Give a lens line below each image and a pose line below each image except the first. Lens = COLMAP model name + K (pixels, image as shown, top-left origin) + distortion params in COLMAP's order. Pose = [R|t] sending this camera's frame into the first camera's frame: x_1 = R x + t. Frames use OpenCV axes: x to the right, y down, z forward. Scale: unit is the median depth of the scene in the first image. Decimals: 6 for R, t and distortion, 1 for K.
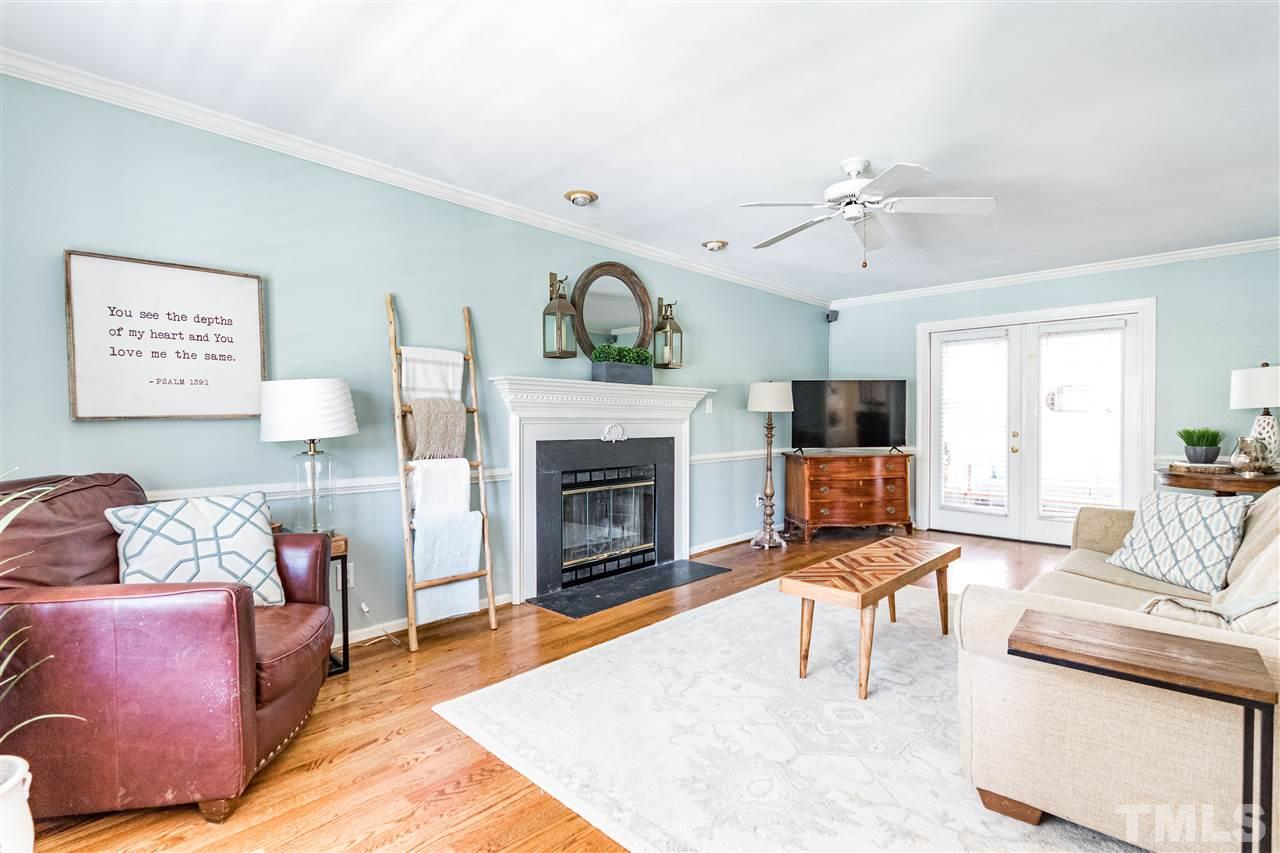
lens RADIAL K [[588.4, 0, 641.6], [0, 588.4, 430.5], [0, 0, 1]] dist [0.006540, -0.001535]
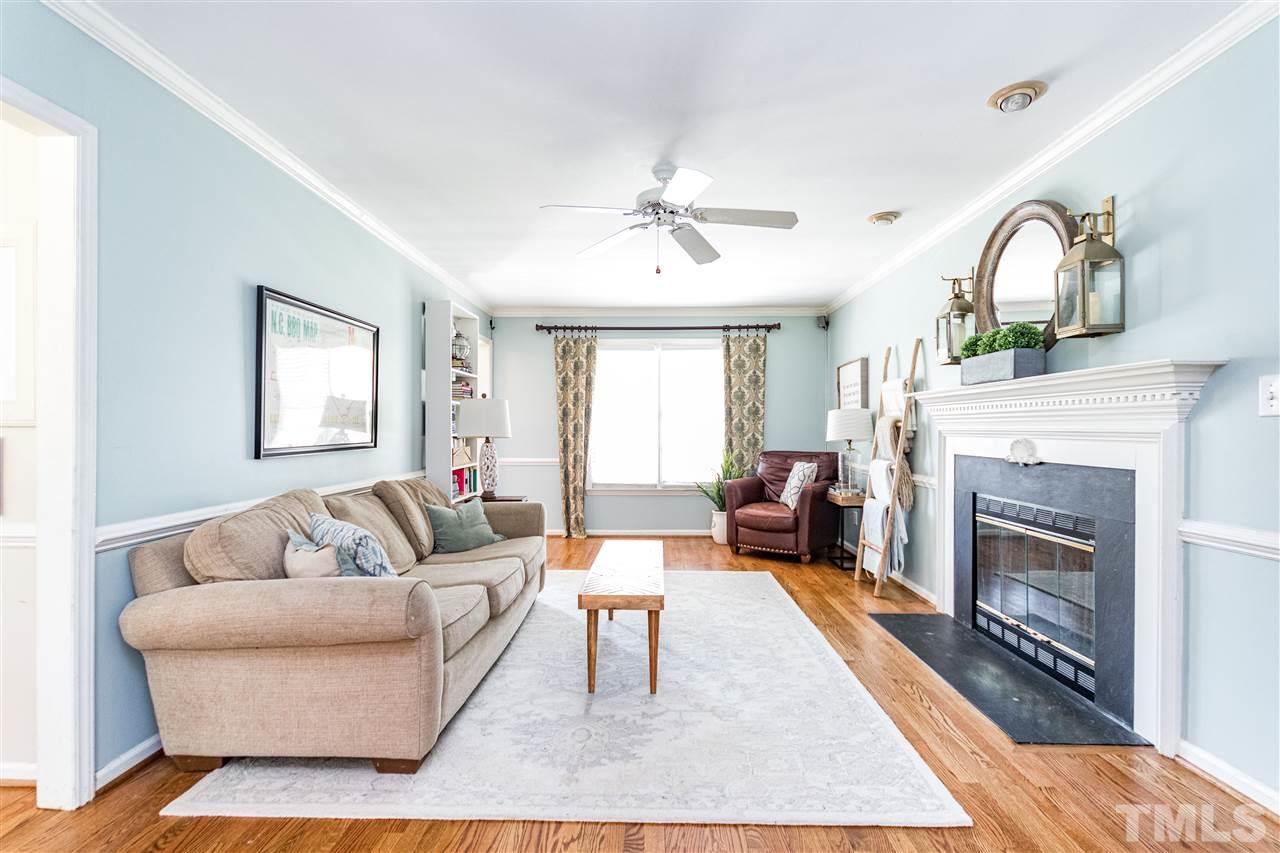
lens RADIAL K [[588.4, 0, 640.7], [0, 588.4, 426.6], [0, 0, 1]] dist [0.006540, -0.001535]
pose [[-0.731980, -0.008498, -0.681273, 0.705398], [-0.019081, 0.999786, 0.008029, -0.021333], [0.681059, 0.018876, -0.731986, 1.124718]]
